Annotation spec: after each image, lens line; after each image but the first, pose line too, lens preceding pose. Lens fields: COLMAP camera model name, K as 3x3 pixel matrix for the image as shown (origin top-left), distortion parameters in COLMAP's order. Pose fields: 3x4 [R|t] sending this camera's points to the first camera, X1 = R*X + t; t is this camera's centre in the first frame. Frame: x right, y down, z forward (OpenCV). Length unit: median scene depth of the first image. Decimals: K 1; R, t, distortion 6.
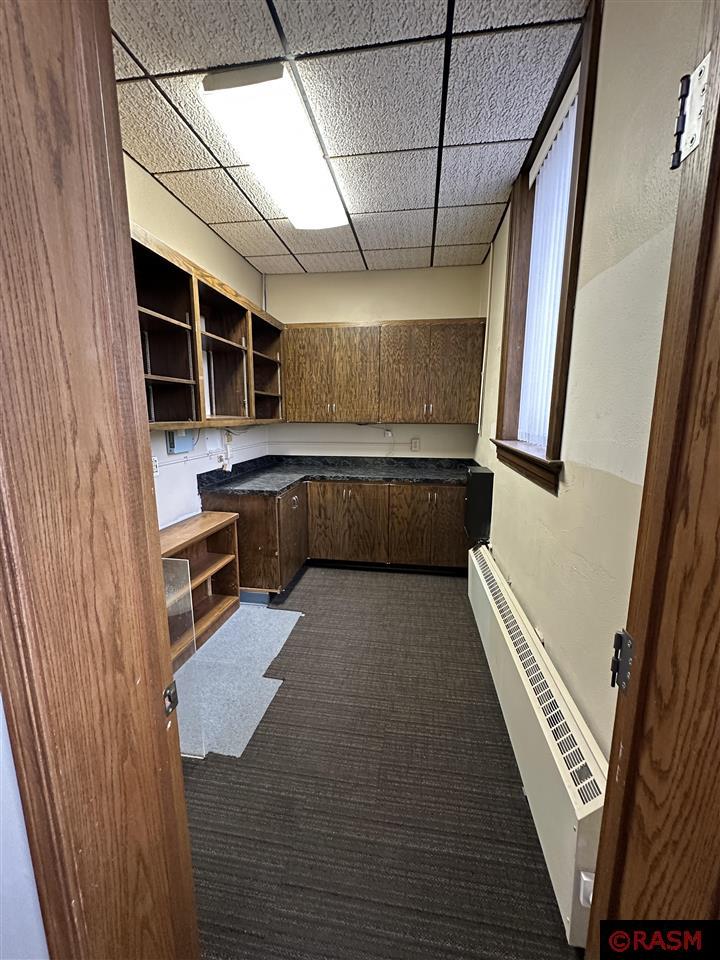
lens RADIAL K [[385.5, 0, 360.0], [0, 385.5, 480.0], [0, 0, 1]] dist [-0.001506, -0.000126]
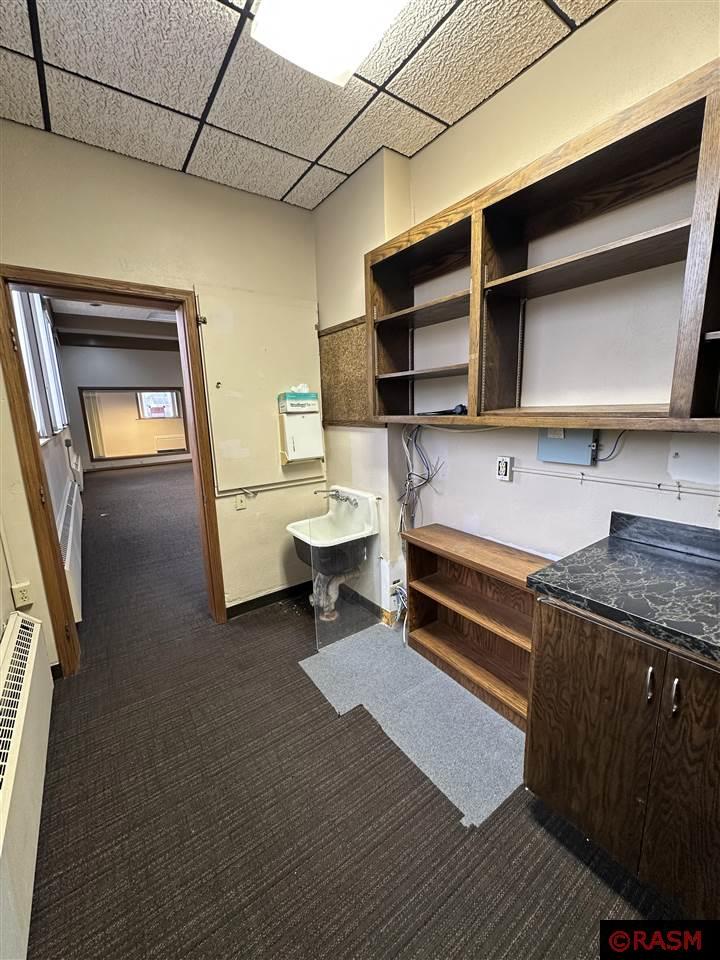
lens RADIAL K [[385.5, 0, 360.0], [0, 385.5, 480.0], [0, 0, 1]] dist [-0.001506, -0.000126]
pose [[-0.715347, 0.153794, -0.681635, 0.285609], [-0.089697, 0.947199, 0.307845, -0.264052], [0.692988, 0.281357, -0.663781, 1.481496]]
